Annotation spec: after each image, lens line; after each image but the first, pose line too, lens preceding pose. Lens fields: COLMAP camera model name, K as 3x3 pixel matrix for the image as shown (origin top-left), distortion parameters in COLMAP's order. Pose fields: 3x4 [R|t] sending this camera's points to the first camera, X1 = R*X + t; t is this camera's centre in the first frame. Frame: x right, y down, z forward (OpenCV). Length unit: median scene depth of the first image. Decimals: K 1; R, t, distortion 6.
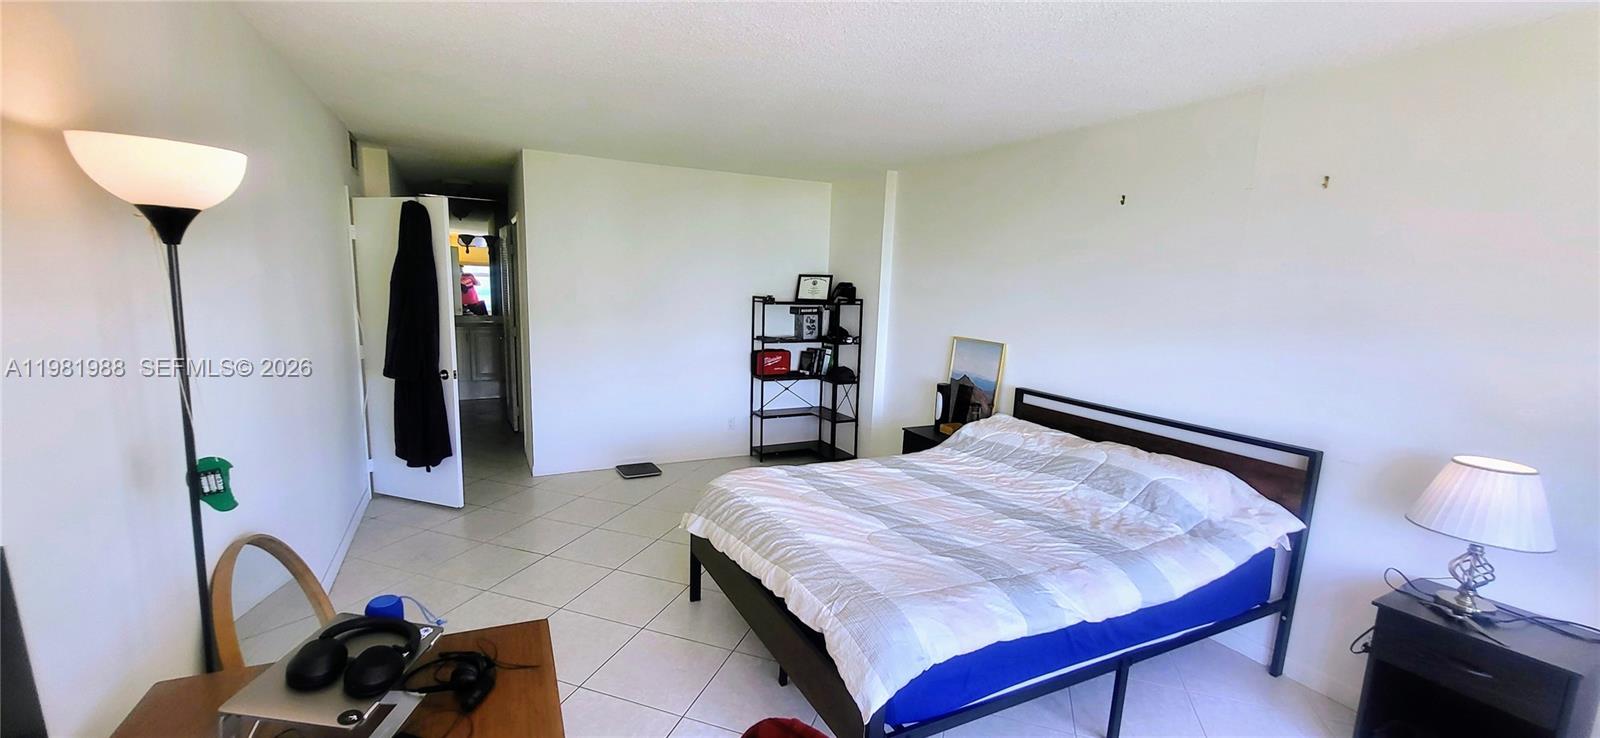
lens RADIAL K [[634.1, 0, 784.6], [0, 634.1, 387.1], [0, 0, 1]] dist [-0.001341, -0.000586]
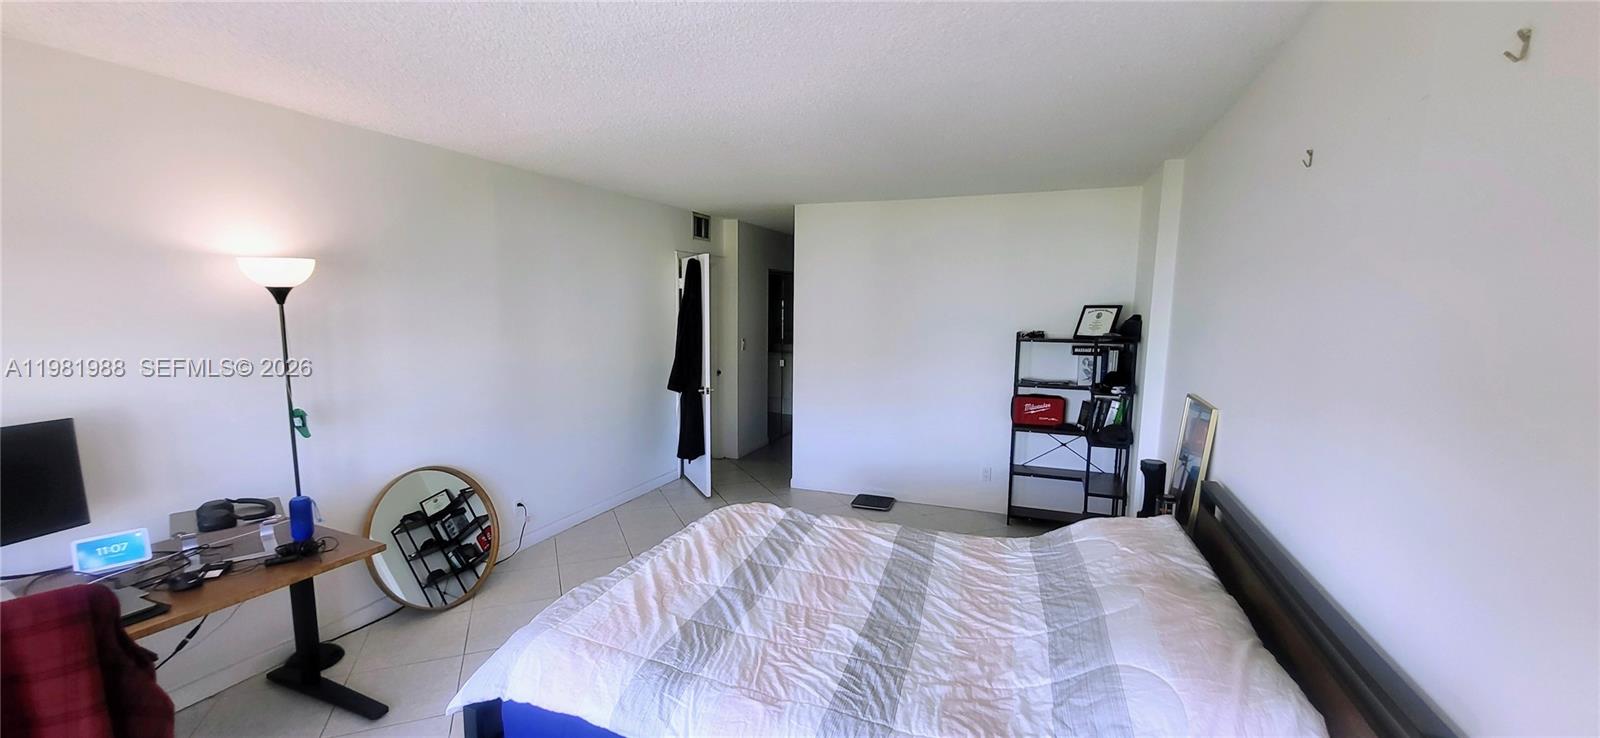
lens RADIAL K [[634.1, 0, 784.6], [0, 634.1, 387.1], [0, 0, 1]] dist [-0.001341, -0.000586]
pose [[0.660979, 0.071742, -0.746967, 0.510221], [-0.111647, 0.993742, -0.003351, -0.039113], [0.742052, 0.085612, 0.664853, 0.254438]]
